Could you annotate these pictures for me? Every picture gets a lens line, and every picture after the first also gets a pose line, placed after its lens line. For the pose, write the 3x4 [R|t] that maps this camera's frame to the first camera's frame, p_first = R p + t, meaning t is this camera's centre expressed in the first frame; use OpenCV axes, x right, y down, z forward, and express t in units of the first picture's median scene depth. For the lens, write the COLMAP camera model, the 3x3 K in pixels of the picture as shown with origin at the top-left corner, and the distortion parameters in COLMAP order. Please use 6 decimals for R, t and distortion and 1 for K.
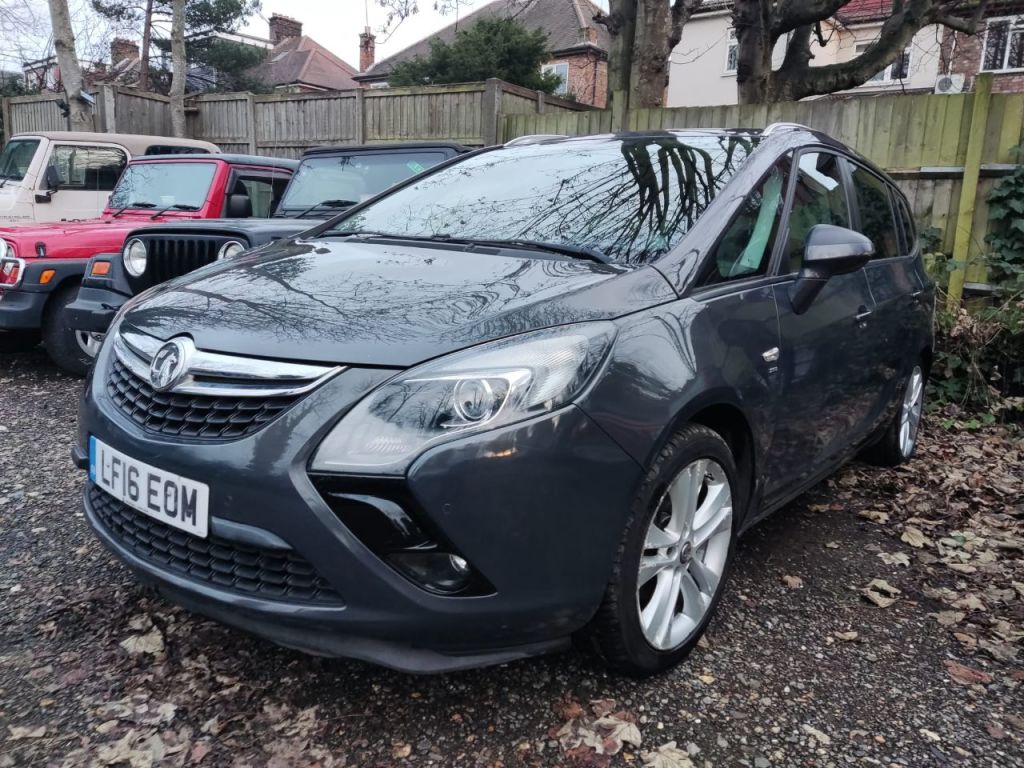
lens RADIAL K [[752.3, 0, 516.2], [0, 752.3, 383.0], [0, 0, 1]] dist [0.090786, -0.102106]
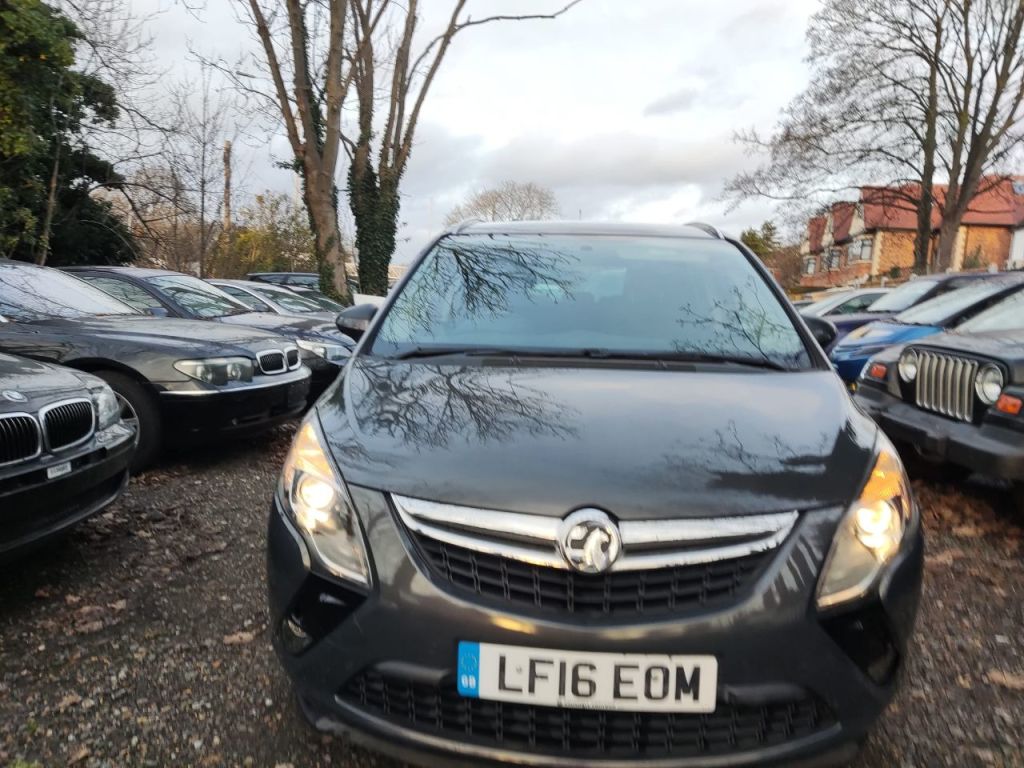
lens RADIAL K [[752.3, 0, 516.1], [0, 752.3, 384.1], [0, 0, 1]] dist [0.090786, -0.102106]
pose [[0.832622, -0.119272, 0.540847, -1.053084], [0.130189, 0.991322, 0.018191, -0.252682], [-0.538323, 0.055266, 0.840924, 0.277362]]
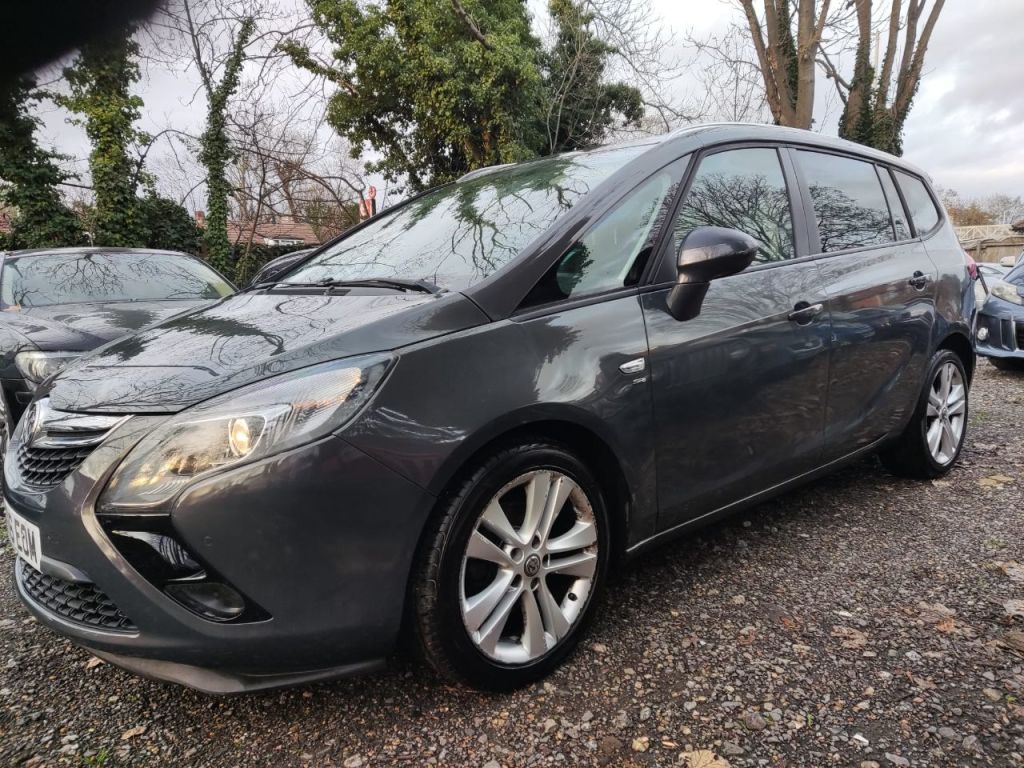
lens RADIAL K [[752.3, 0, 512.6], [0, 752.3, 381.9], [0, 0, 1]] dist [0.090786, -0.102106]
pose [[0.975462, -0.081566, -0.204502, 0.514807], [0.074807, 0.996372, -0.040579, 0.015573], [0.207070, 0.024285, 0.978025, 0.018187]]
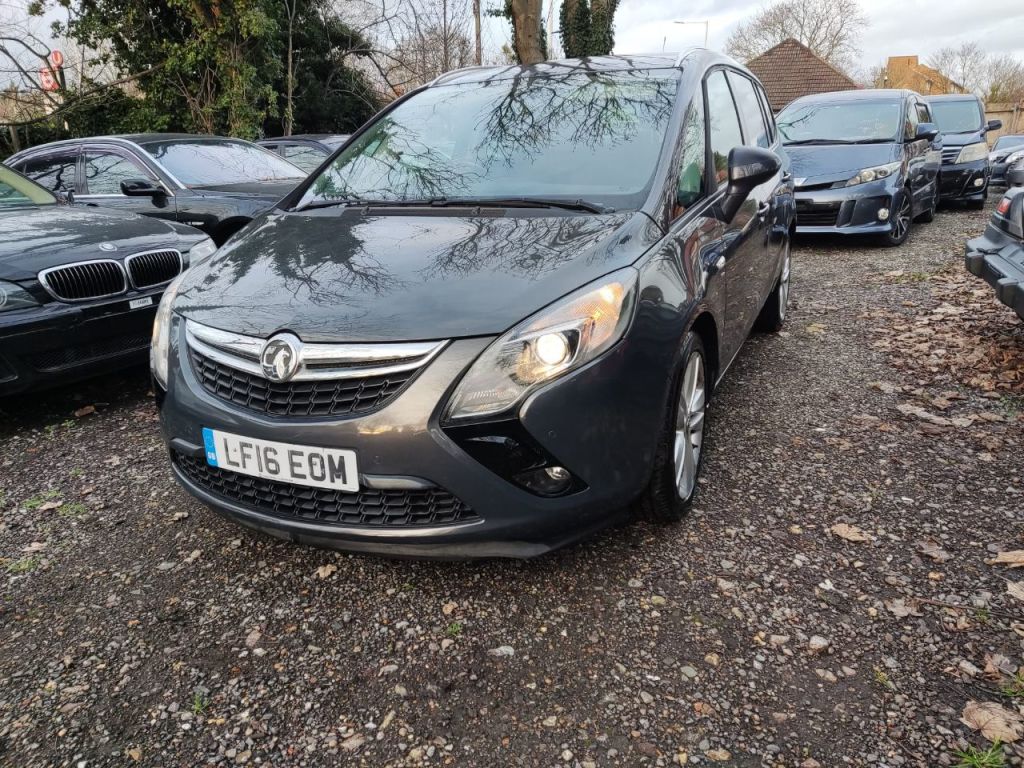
lens RADIAL K [[752.3, 0, 512.5], [0, 752.3, 382.4], [0, 0, 1]] dist [0.090786, -0.102106]
pose [[0.969442, -0.174414, 0.172517, -0.330461], [0.147824, 0.976538, 0.156593, -0.124422], [-0.195782, -0.126306, 0.972479, -0.226623]]
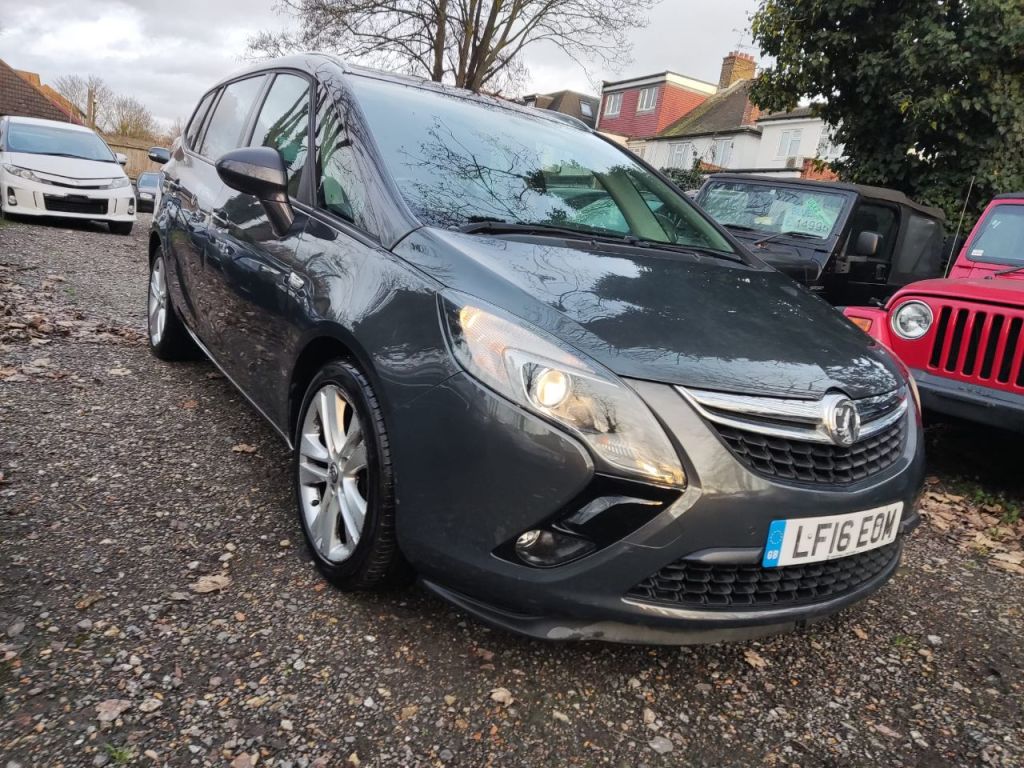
lens RADIAL K [[752.3, 0, 508.8], [0, 752.3, 387.2], [0, 0, 1]] dist [0.090786, -0.102106]
pose [[0.338817, -0.238095, 0.910227, -1.649473], [0.042951, 0.970355, 0.237835, -0.359490], [-0.939871, -0.041488, 0.338999, 1.132802]]
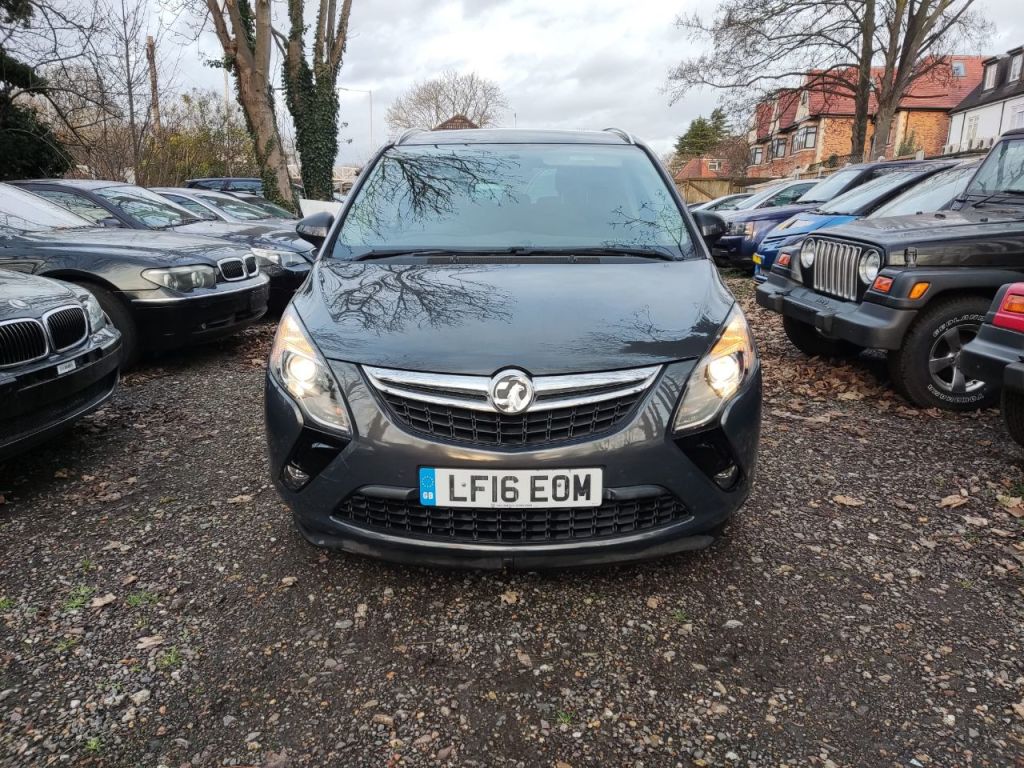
lens RADIAL K [[752.3, 0, 510.5], [0, 752.3, 380.9], [0, 0, 1]] dist [0.090786, -0.102106]
pose [[0.796227, -0.221047, 0.563170, -1.215867], [0.163918, 0.974866, 0.150887, -0.244519], [-0.582368, -0.027827, 0.812449, -0.019413]]
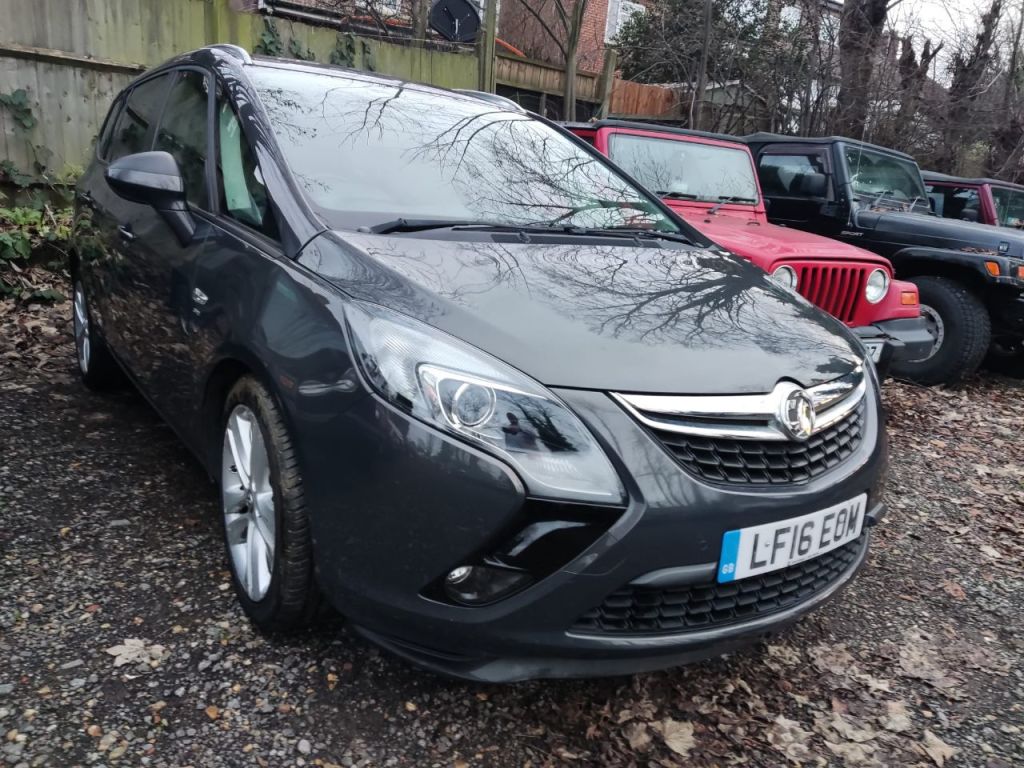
lens RADIAL K [[752.3, 0, 507.7], [0, 752.3, 388.0], [0, 0, 1]] dist [0.090786, -0.102106]
pose [[0.291275, -0.278330, 0.915255, -1.514177], [0.106528, 0.960226, 0.258104, -0.361829], [-0.950690, 0.022321, 0.309340, 1.099841]]
